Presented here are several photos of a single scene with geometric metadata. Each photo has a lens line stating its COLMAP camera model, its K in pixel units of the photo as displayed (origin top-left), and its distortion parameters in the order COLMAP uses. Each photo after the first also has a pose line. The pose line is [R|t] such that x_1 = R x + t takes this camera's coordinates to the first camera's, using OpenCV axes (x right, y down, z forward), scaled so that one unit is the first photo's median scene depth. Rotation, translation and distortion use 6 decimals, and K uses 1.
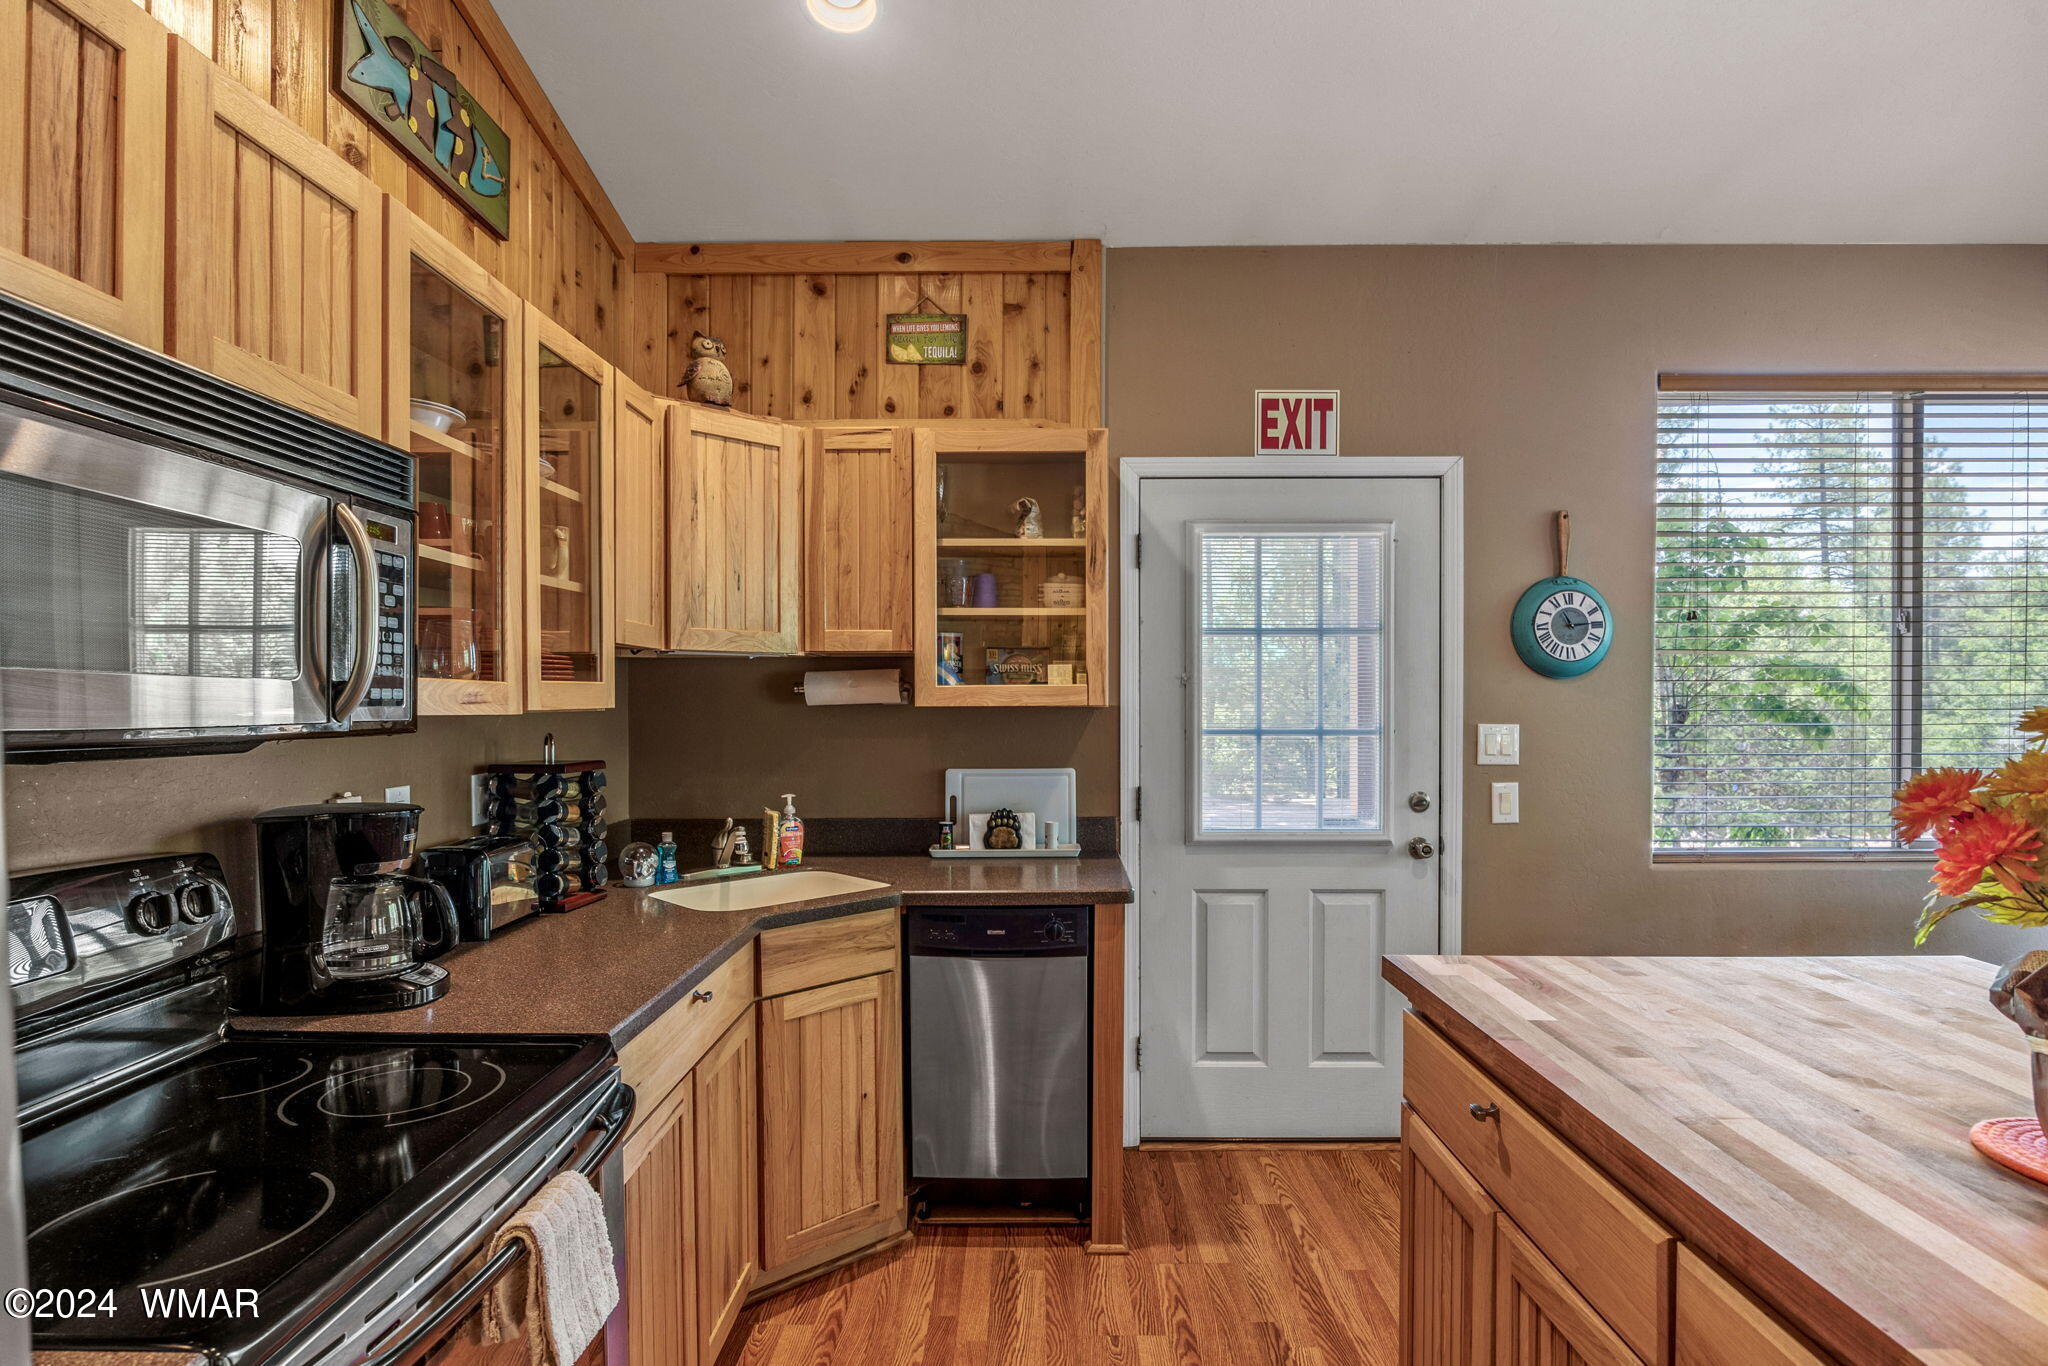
lens RADIAL K [[1099.0, 0, 1035.8], [0, 1099.0, 713.5], [0, 0, 1]] dist [-0.011172, 0.000159]
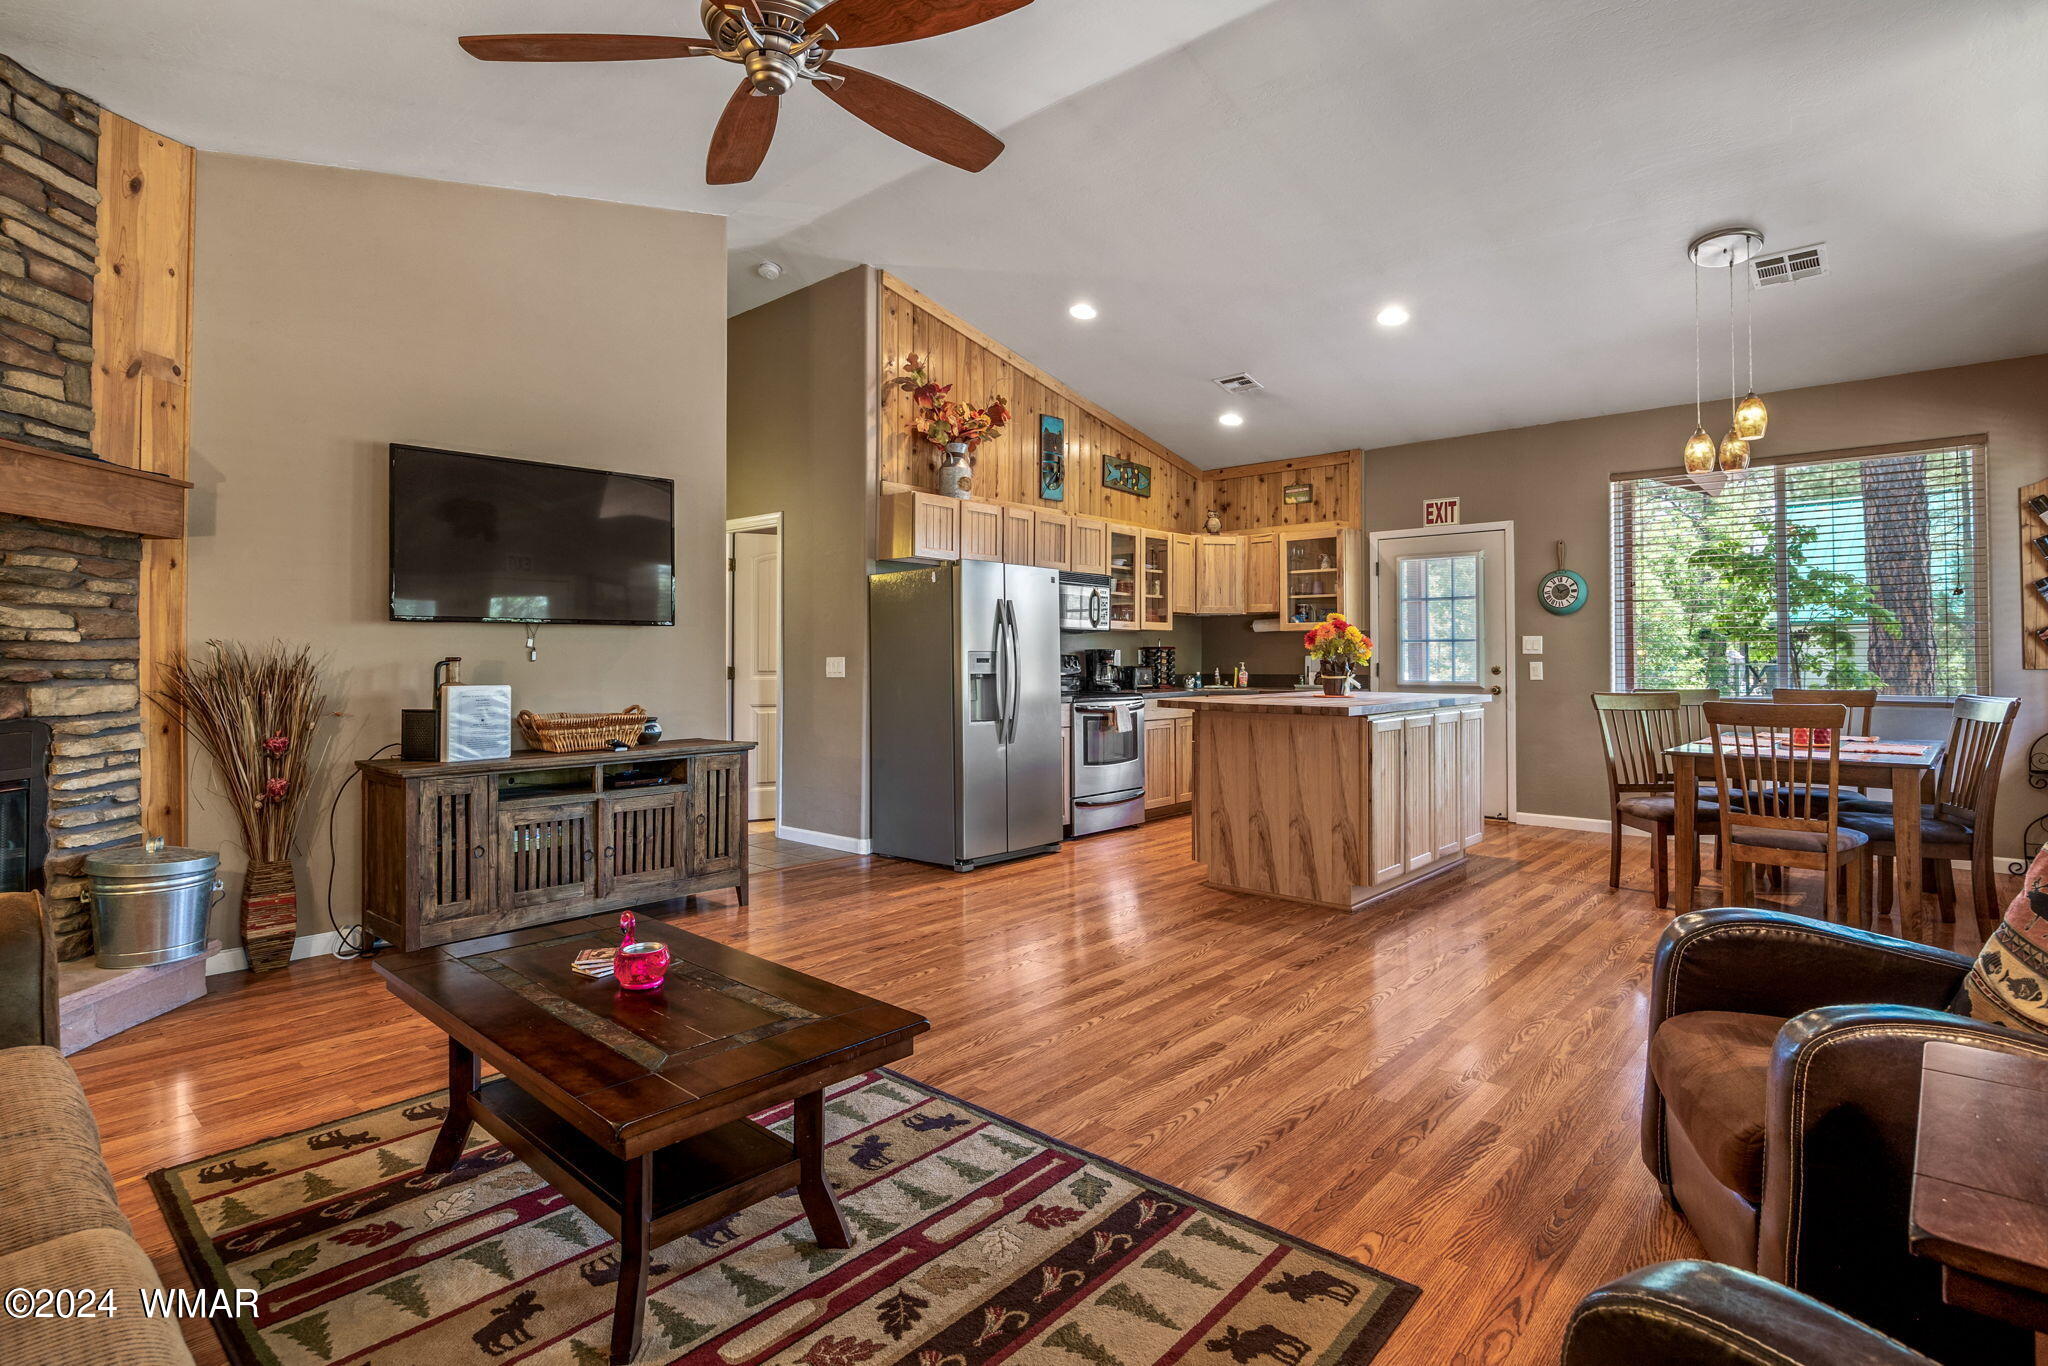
lens RADIAL K [[1006.5, 0, 1012.1], [0, 1006.5, 646.8], [0, 0, 1]] dist [-0.002083, -0.000301]
pose [[0.739477, -0.004445, -0.673167, 1.035940], [-0.013112, 0.999693, -0.021005, 0.090079], [0.673054, 0.024359, 0.739192, -1.272072]]
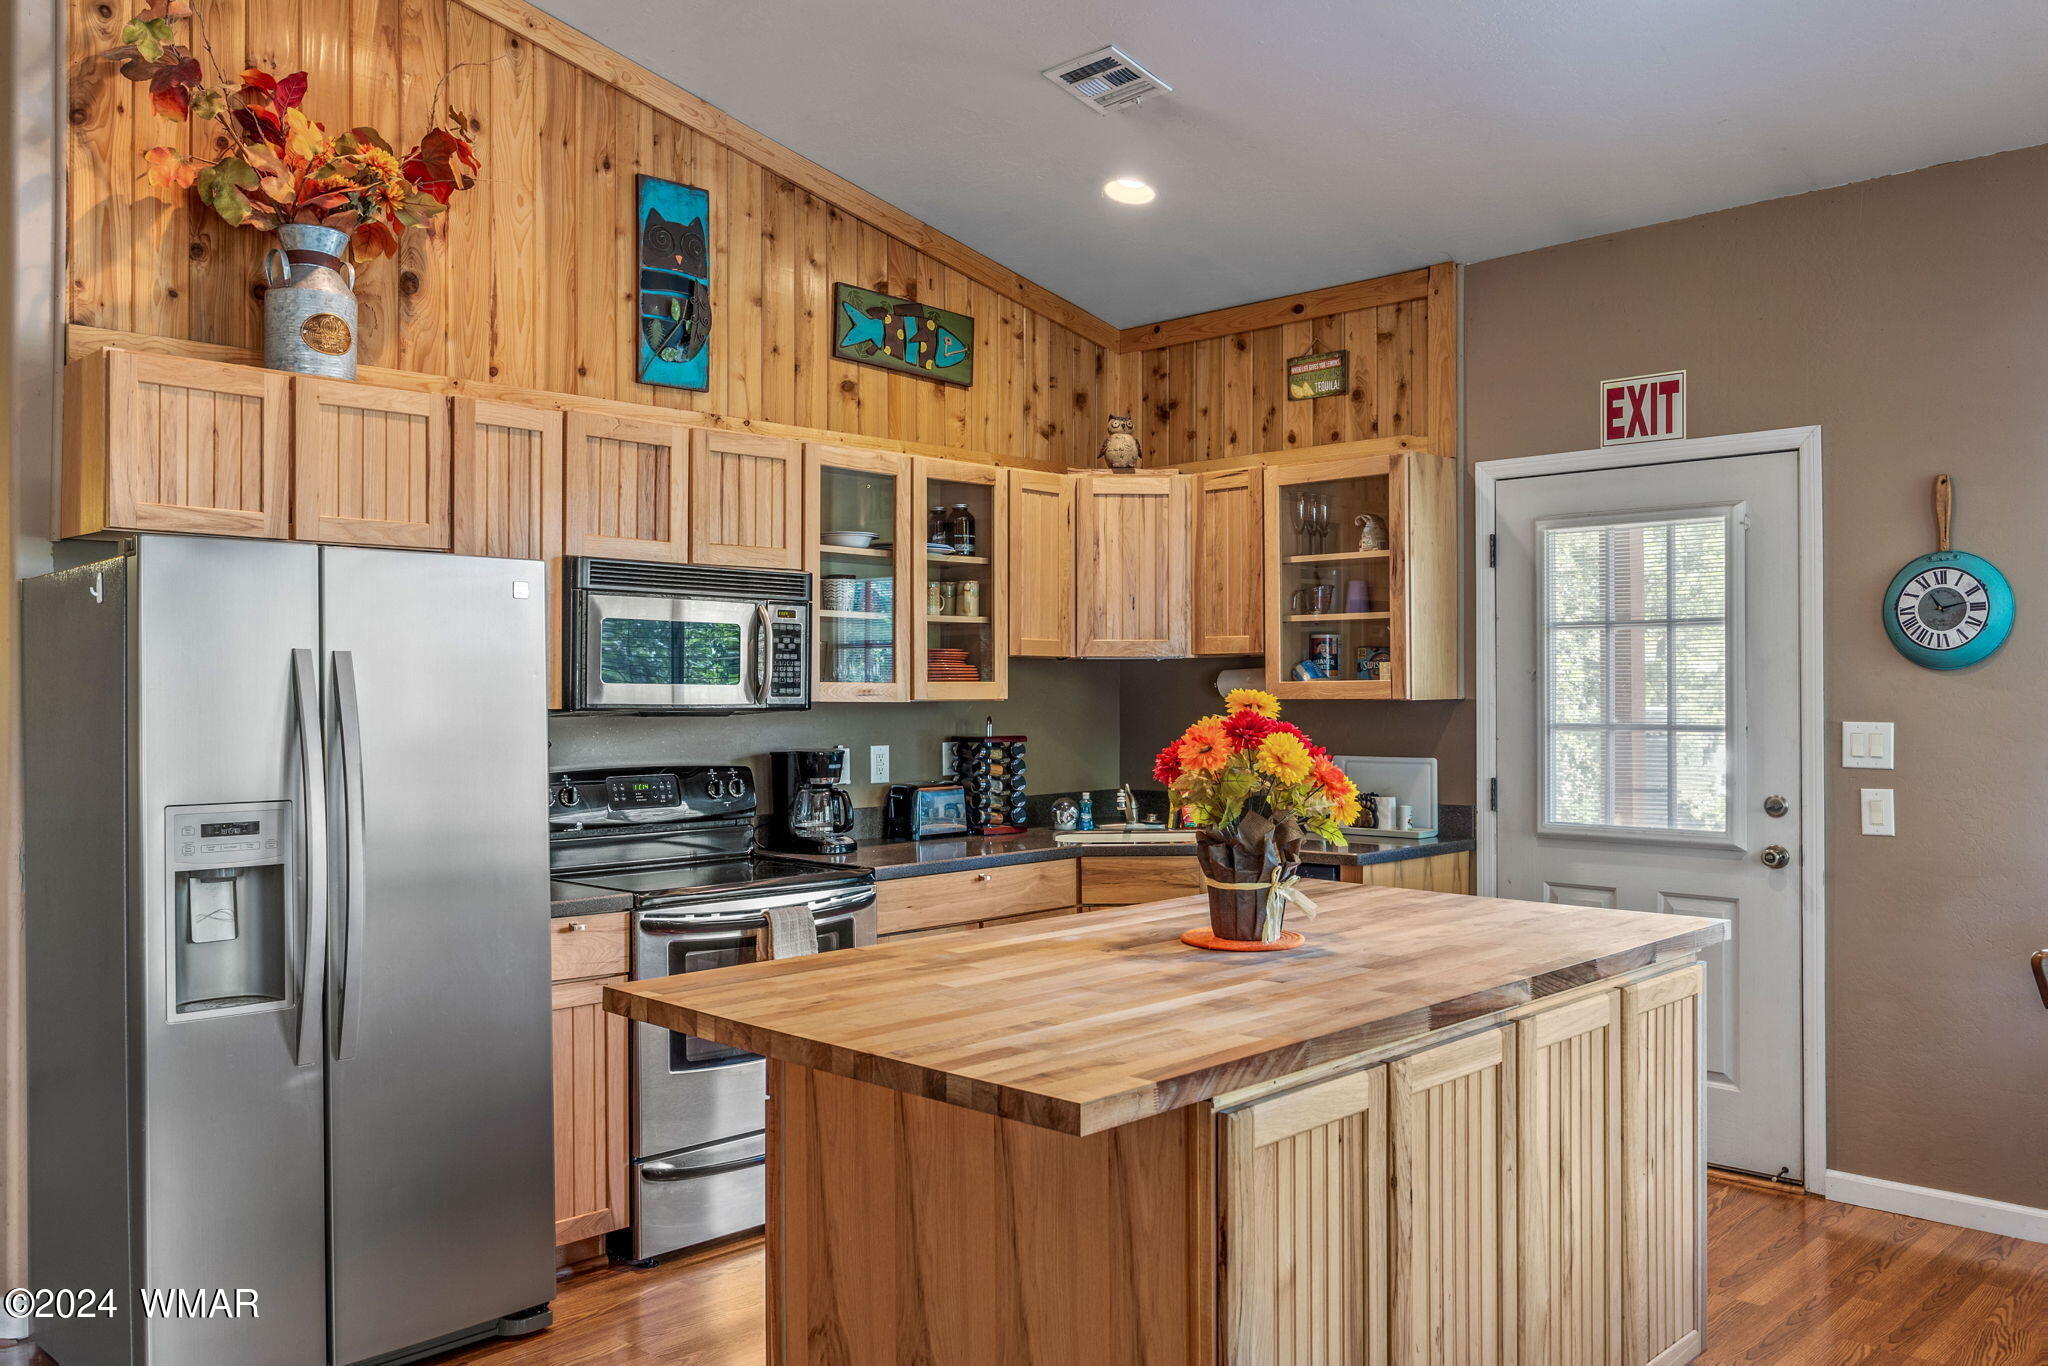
lens RADIAL K [[1608.5, 0, 1008.9], [0, 1608.5, 693.7], [0, 0, 1]] dist [0.005015, -0.001184]
pose [[0.717192, 0.002017, -0.696872, 0.836972], [-0.009479, 0.999932, -0.006861, 0.002206], [0.696811, 0.011526, 0.717162, -0.414625]]
